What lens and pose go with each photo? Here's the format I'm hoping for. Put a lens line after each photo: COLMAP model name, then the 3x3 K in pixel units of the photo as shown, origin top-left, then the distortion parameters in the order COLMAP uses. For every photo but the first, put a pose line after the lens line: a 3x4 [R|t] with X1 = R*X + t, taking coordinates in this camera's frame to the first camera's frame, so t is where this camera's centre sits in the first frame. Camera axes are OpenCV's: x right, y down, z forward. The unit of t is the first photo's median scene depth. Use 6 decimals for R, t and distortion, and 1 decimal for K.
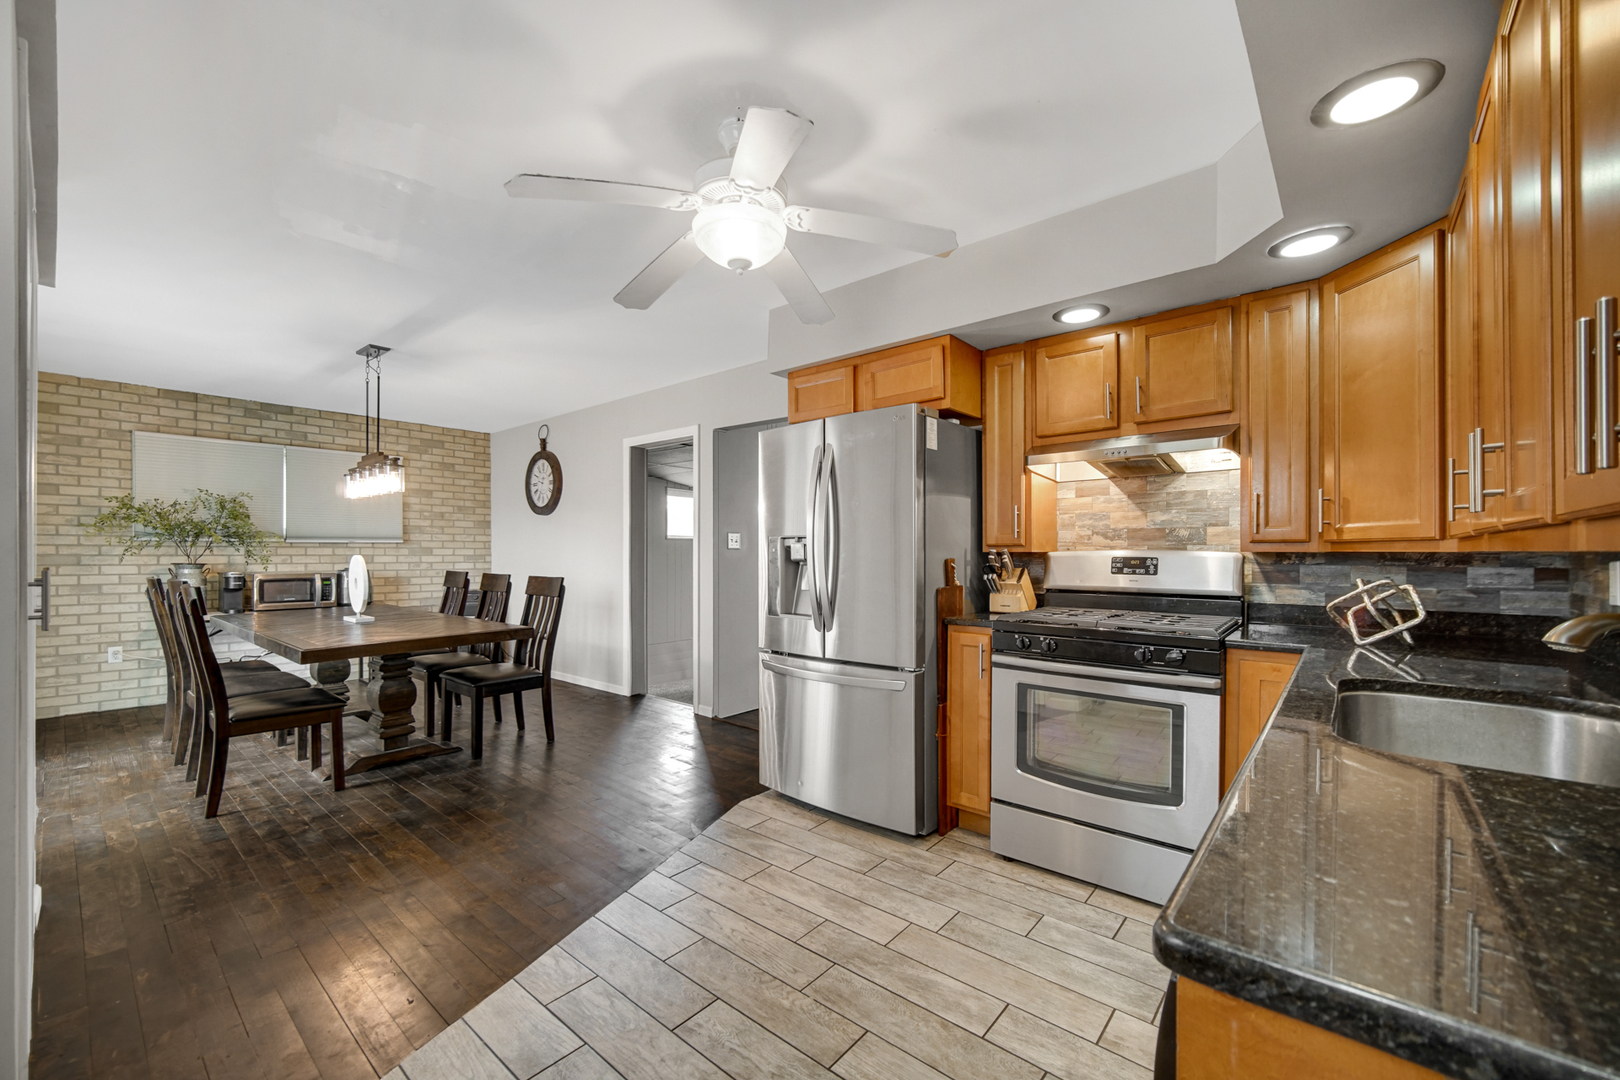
lens RADIAL K [[644.3, 0, 805.0], [0, 644.3, 556.7], [0, 0, 1]] dist [-0.002882, -0.000240]
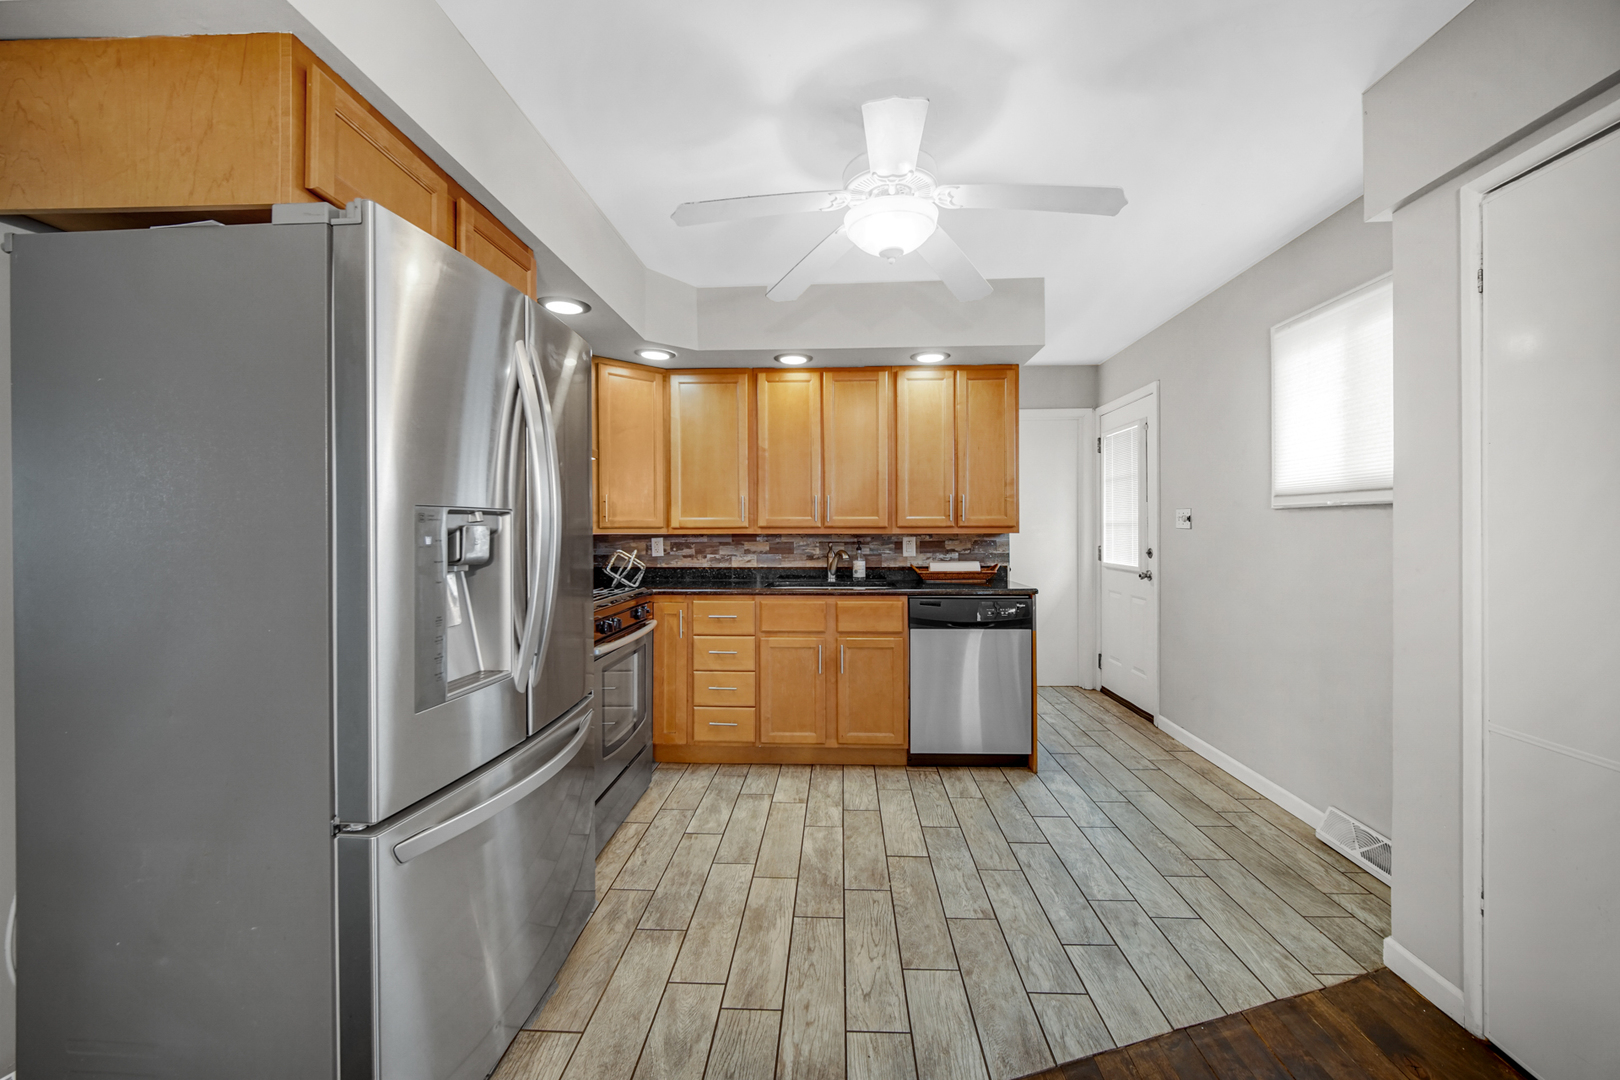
lens RADIAL K [[644.3, 0, 814.2], [0, 644.3, 528.9], [0, 0, 1]] dist [-0.002882, -0.000240]
pose [[-0.616646, -0.000533, 0.787241, -0.716014], [0.002276, 0.999994, 0.002459, -0.023076], [-0.787238, 0.003308, -0.616641, 1.501907]]
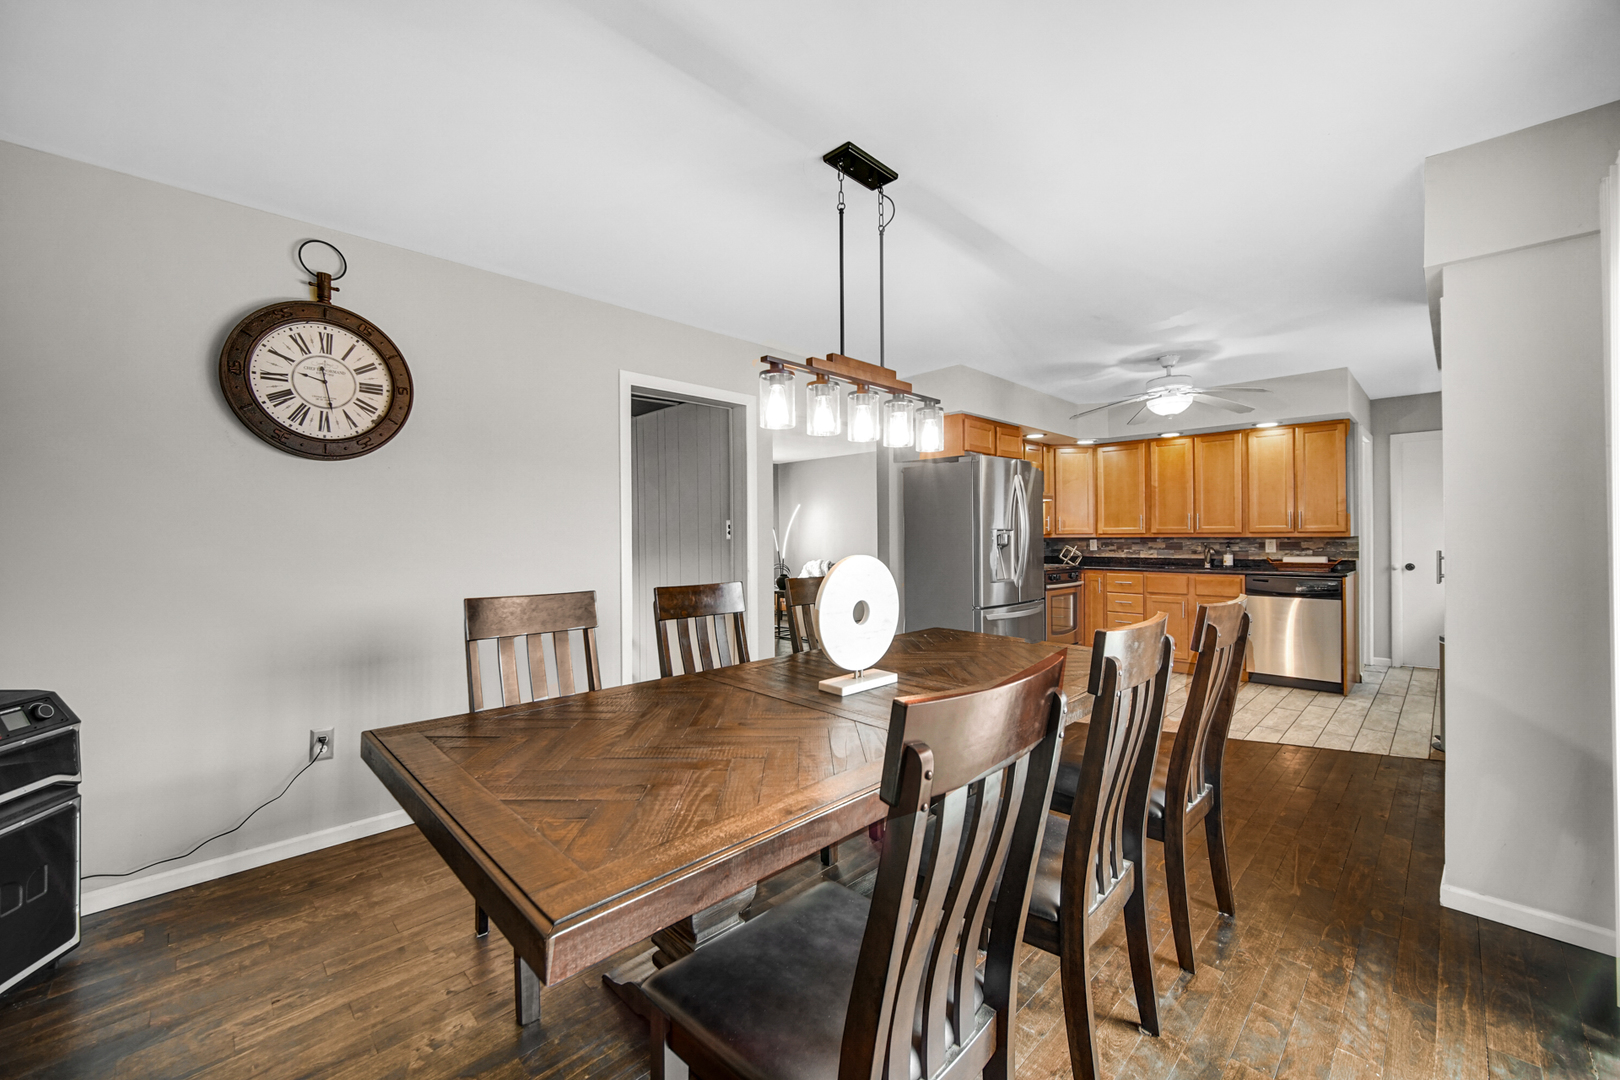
lens RADIAL K [[644.3, 0, 807.7], [0, 644.3, 539.8], [0, 0, 1]] dist [-0.002882, -0.000240]
pose [[0.081018, -0.007616, 0.996684, -2.205174], [0.007429, 0.999948, 0.007037, -0.025856], [-0.996685, 0.006834, 0.081070, 1.849986]]
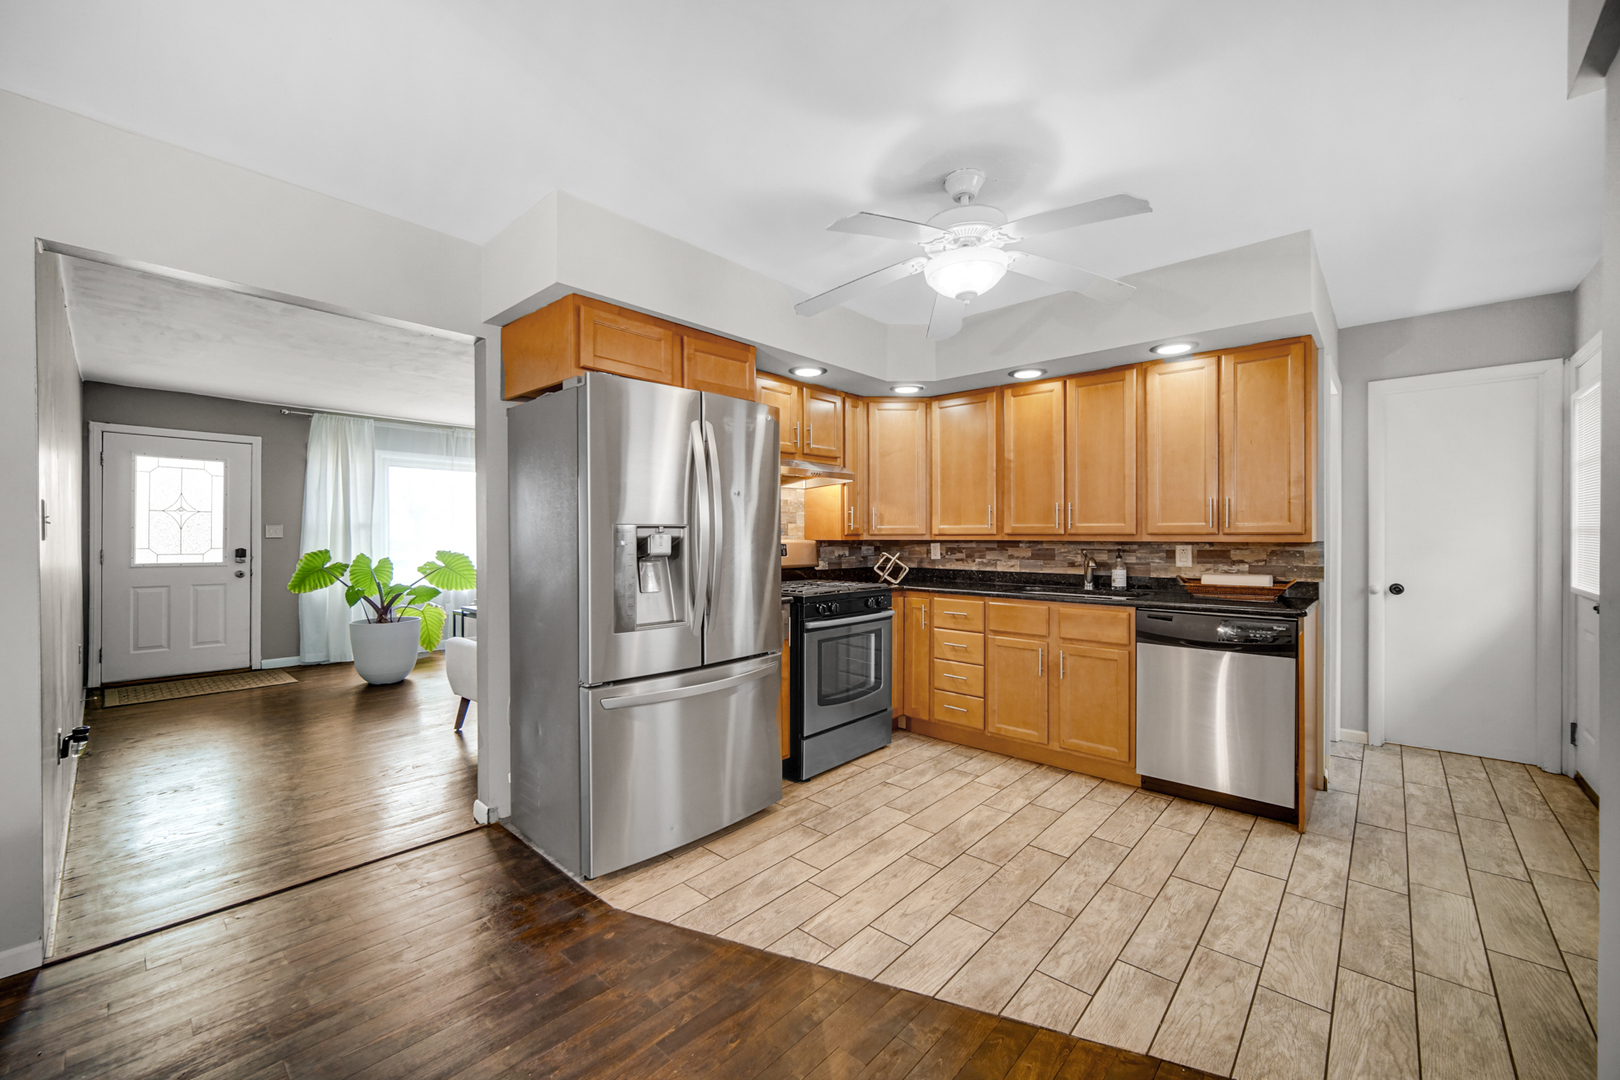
lens RADIAL K [[644.3, 0, 806.7], [0, 644.3, 537.9], [0, 0, 1]] dist [-0.002882, -0.000240]
pose [[0.029238, -0.007247, 0.999546, -1.100783], [0.001733, 0.999973, 0.007199, -0.026989], [-0.999571, 0.001522, 0.029250, 1.094544]]
